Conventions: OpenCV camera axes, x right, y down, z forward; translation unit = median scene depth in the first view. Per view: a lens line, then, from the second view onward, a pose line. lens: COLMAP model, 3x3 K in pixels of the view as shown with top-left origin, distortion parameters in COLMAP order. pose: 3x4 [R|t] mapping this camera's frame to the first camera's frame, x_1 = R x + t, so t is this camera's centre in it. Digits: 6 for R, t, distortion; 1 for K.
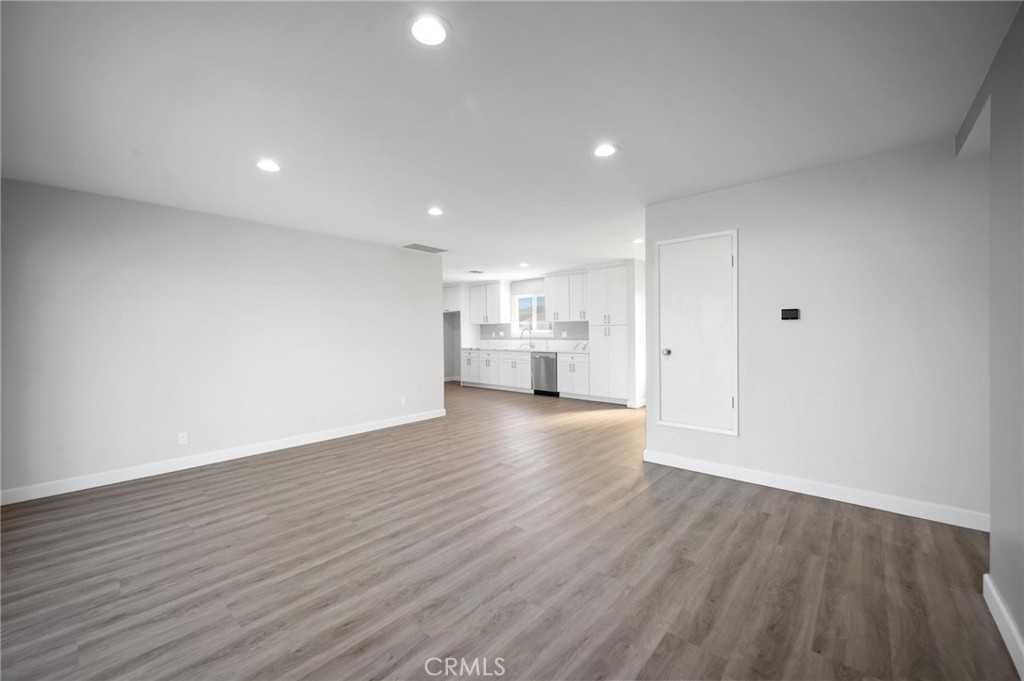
lens RADIAL K [[409.1, 0, 510.2], [0, 409.1, 337.5], [0, 0, 1]] dist [-0.000164, -0.000026]
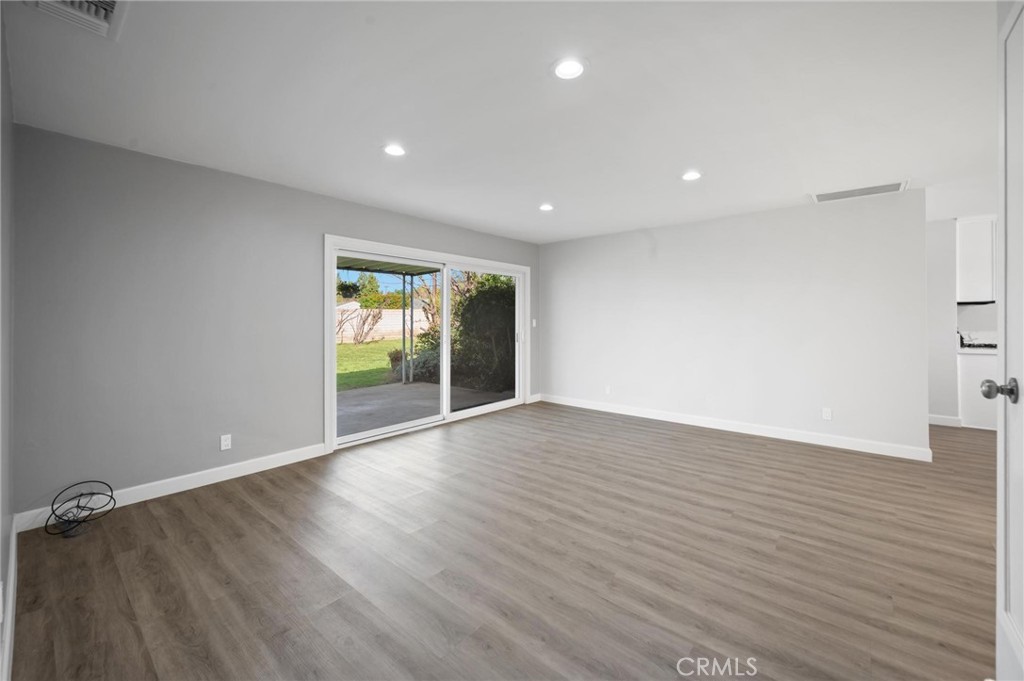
lens RADIAL K [[409.1, 0, 510.2], [0, 409.1, 337.5], [0, 0, 1]] dist [-0.000164, -0.000026]
pose [[0.014164, 0.049910, -0.998653, 0.825723], [-0.010204, 0.998709, 0.049768, -0.018885], [0.999848, 0.009485, 0.014655, 0.783541]]
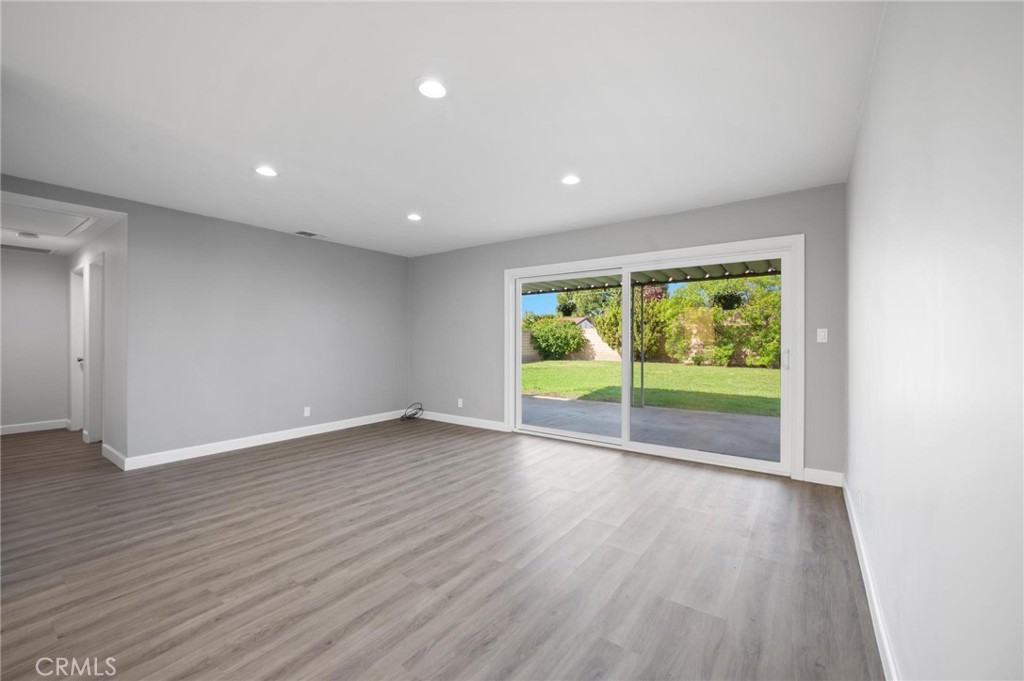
lens RADIAL K [[409.1, 0, 510.2], [0, 409.1, 337.5], [0, 0, 1]] dist [-0.000164, -0.000026]
pose [[-0.995169, 0.006904, -0.097935, -0.287847], [0.006131, 0.999948, 0.008184, 0.001561], [0.097987, 0.007544, -0.995159, 1.945130]]
